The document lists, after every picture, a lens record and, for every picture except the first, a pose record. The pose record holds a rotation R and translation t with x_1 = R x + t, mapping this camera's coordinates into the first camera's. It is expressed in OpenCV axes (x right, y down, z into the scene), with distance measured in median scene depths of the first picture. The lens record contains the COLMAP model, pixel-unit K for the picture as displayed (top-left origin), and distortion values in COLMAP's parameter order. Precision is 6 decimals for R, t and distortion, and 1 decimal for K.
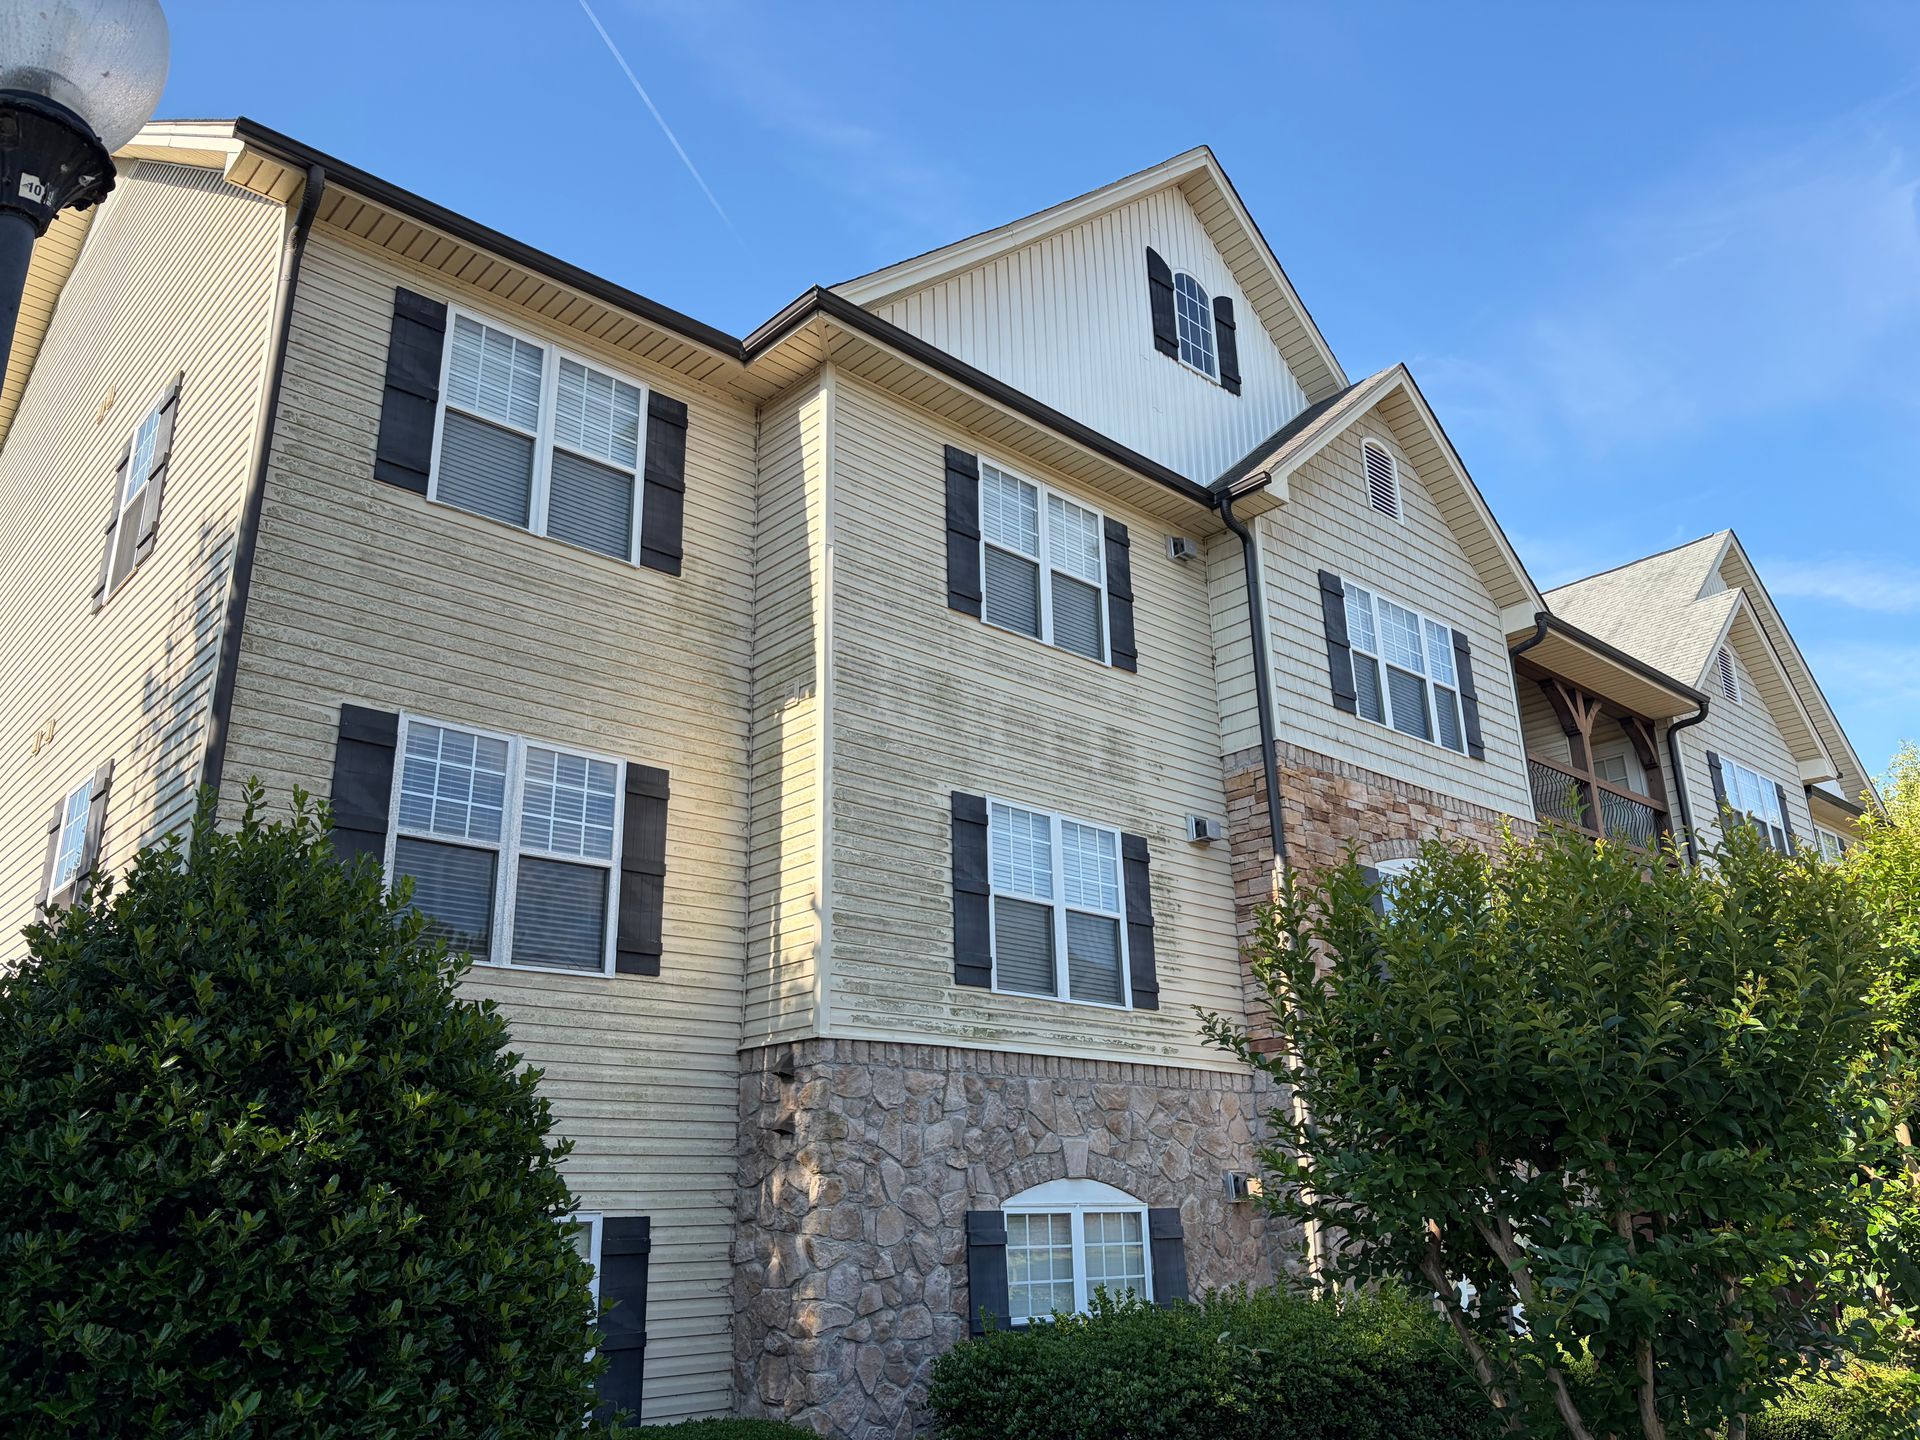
lens RADIAL K [[1498.6, 0, 960.0], [0, 1498.6, 720.0], [0, 0, 1]] dist [0.080603, -0.167734]
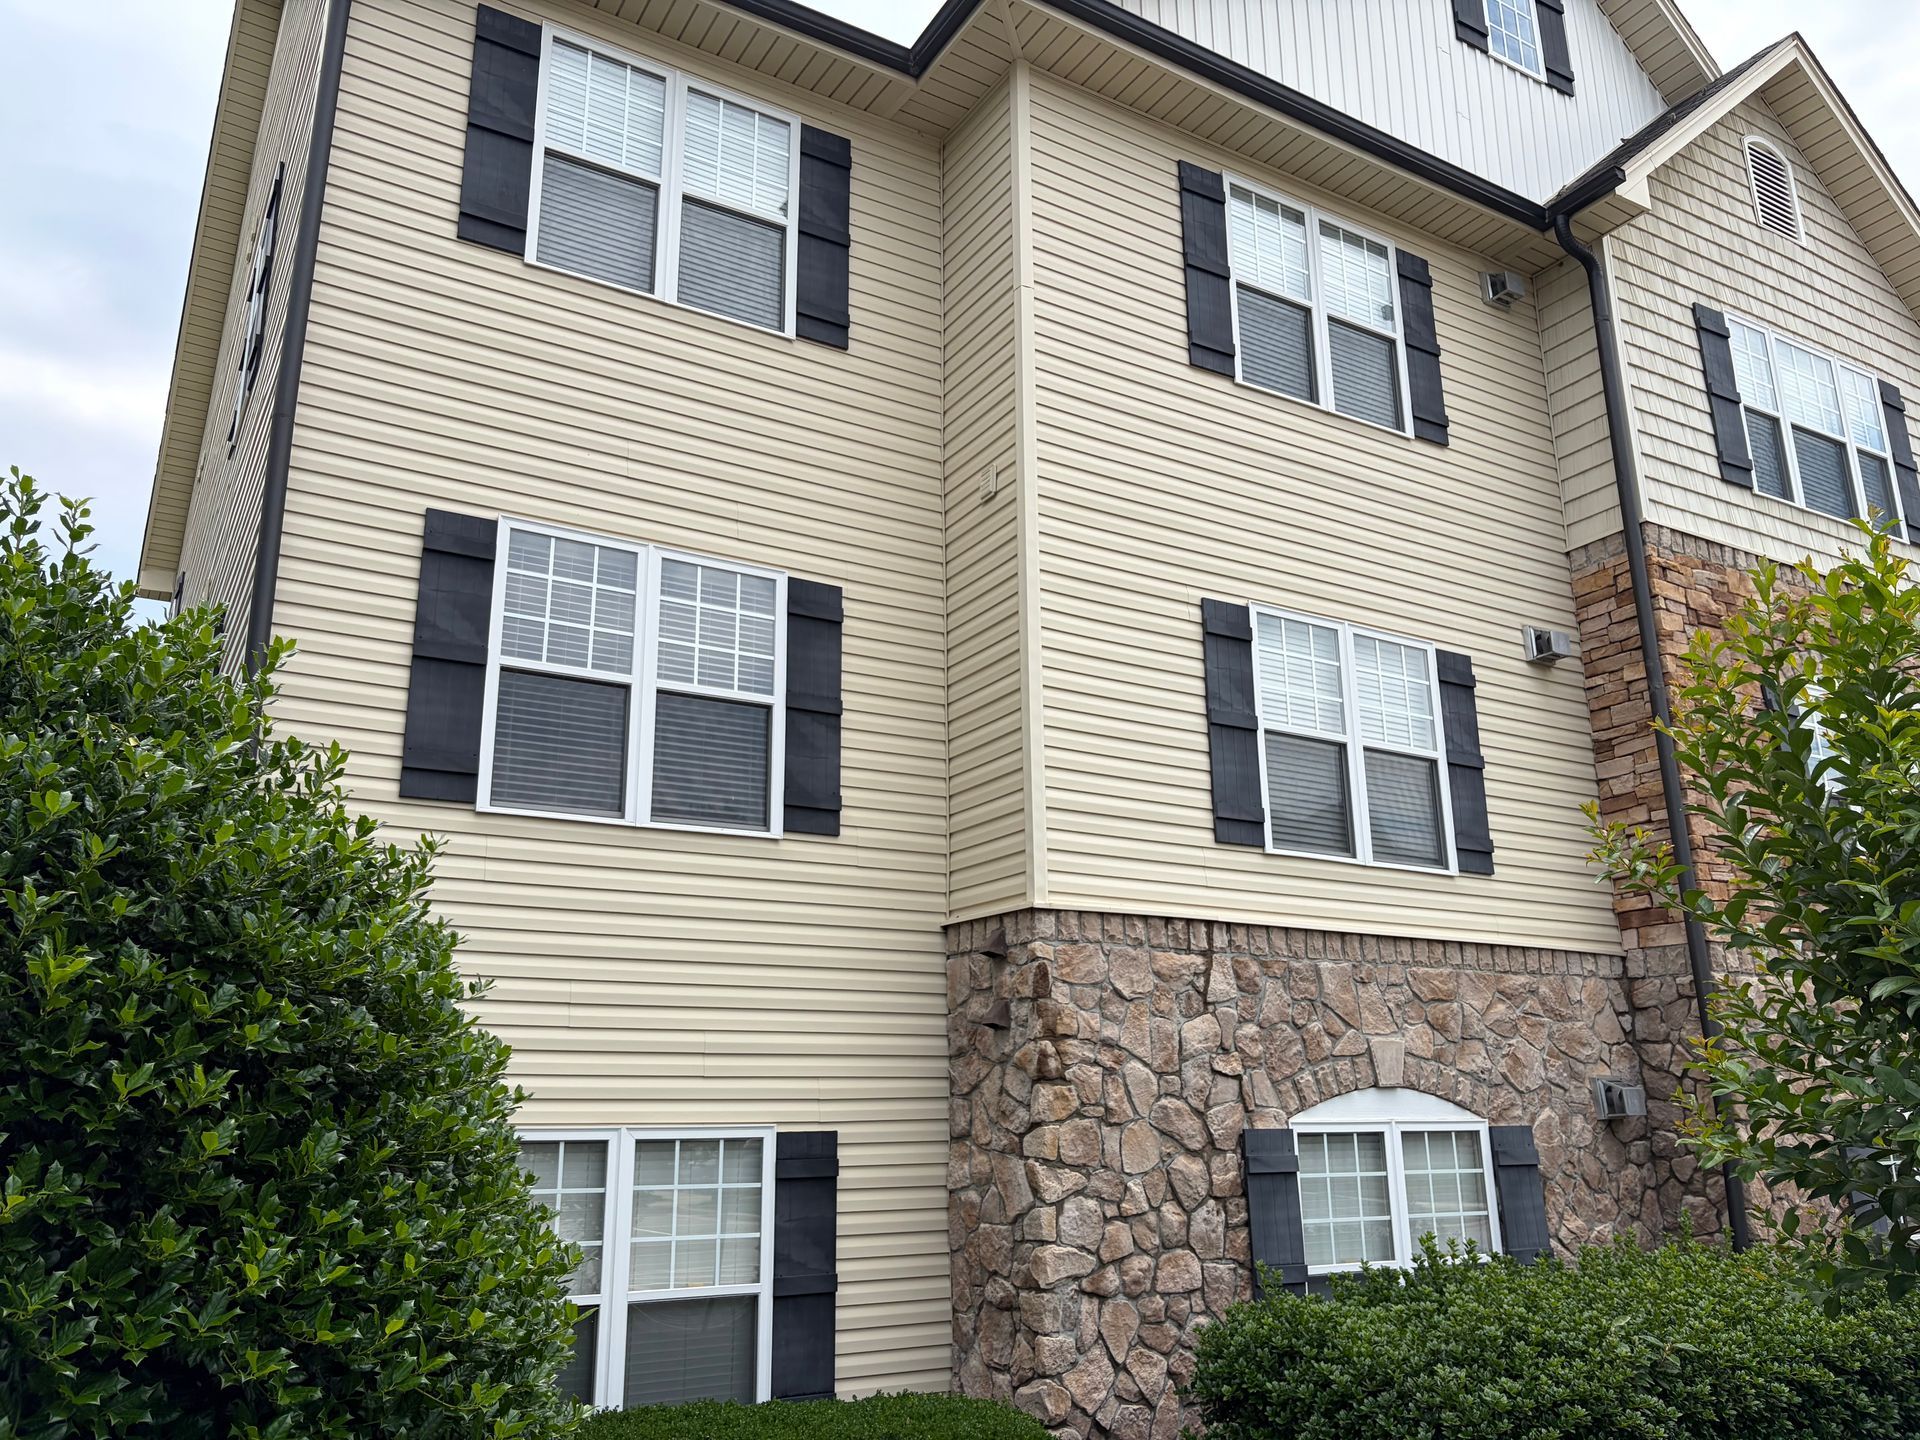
lens RADIAL K [[1435.5, 0, 960.0], [0, 1435.5, 720.0], [0, 0, 1]] dist [0.055145, -0.068399]
pose [[0.977057, -0.043882, -0.208406, 0.024445], [0.055772, 0.997114, 0.051517, 0.065574], [0.205544, -0.061958, 0.976685, 0.243124]]
